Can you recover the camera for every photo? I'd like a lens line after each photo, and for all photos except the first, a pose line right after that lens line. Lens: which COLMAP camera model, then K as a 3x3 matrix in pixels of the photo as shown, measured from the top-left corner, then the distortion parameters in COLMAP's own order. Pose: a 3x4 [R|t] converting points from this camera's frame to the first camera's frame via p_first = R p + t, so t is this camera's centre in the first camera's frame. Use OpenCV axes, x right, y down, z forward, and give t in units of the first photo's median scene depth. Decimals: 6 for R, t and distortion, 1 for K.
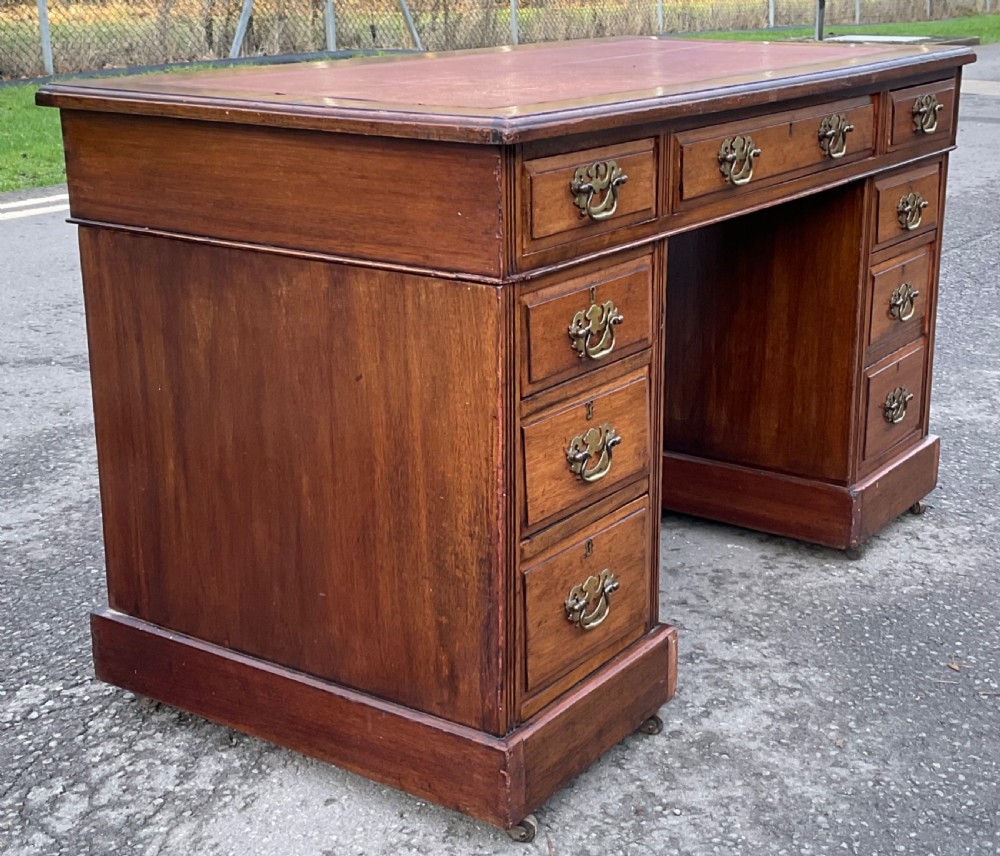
lens RADIAL K [[1507.3, 0, 544.9], [0, 1507.3, 374.0], [0, 0, 1]] dist [0.087434, 0.000000]
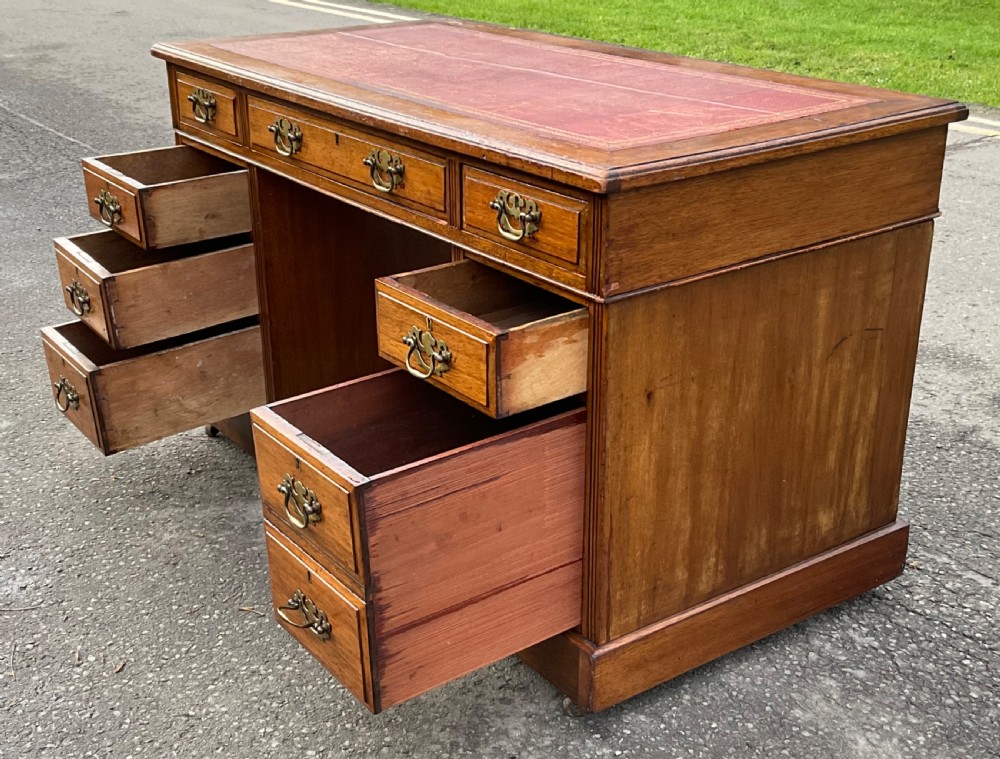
lens RADIAL K [[1320.7, 0, 514.5], [0, 1320.7, 411.0], [0, 0, 1]] dist [0.104449, 0.000000]
pose [[-0.338181, 0.372314, -0.864301, 1.219529], [-0.246628, 0.851250, 0.463192, -0.554158], [0.908189, 0.369804, -0.196054, 1.571879]]
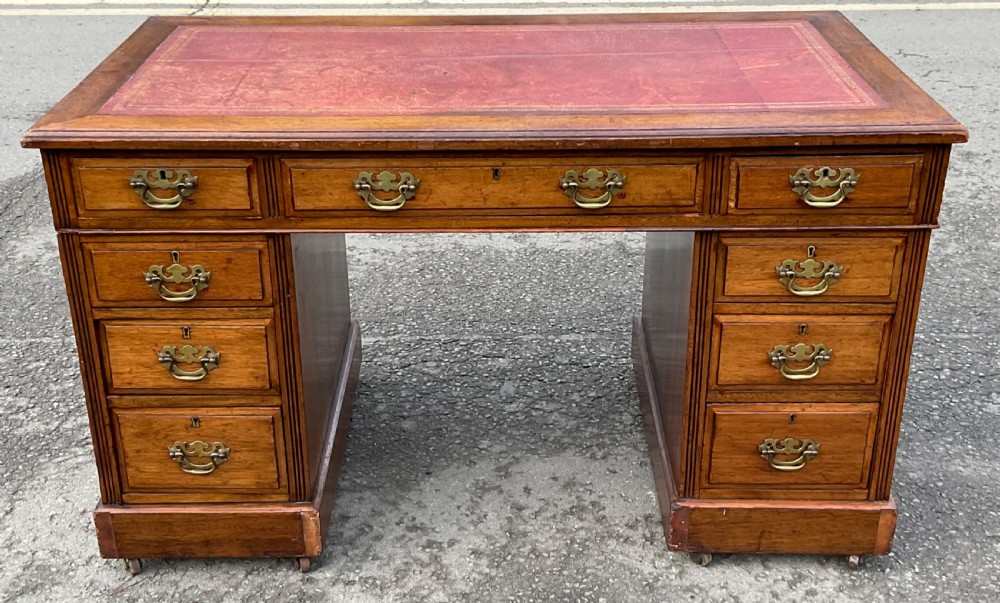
lens RADIAL K [[1178.1, 0, 501.4], [0, 1178.1, 238.3], [0, 0, 1]] dist [0.066174, 0.000000]
pose [[0.558208, 0.346257, -0.753996, 0.929497], [-0.215903, 0.938069, 0.270949, -0.392941], [0.801118, 0.011544, 0.598395, 0.542754]]
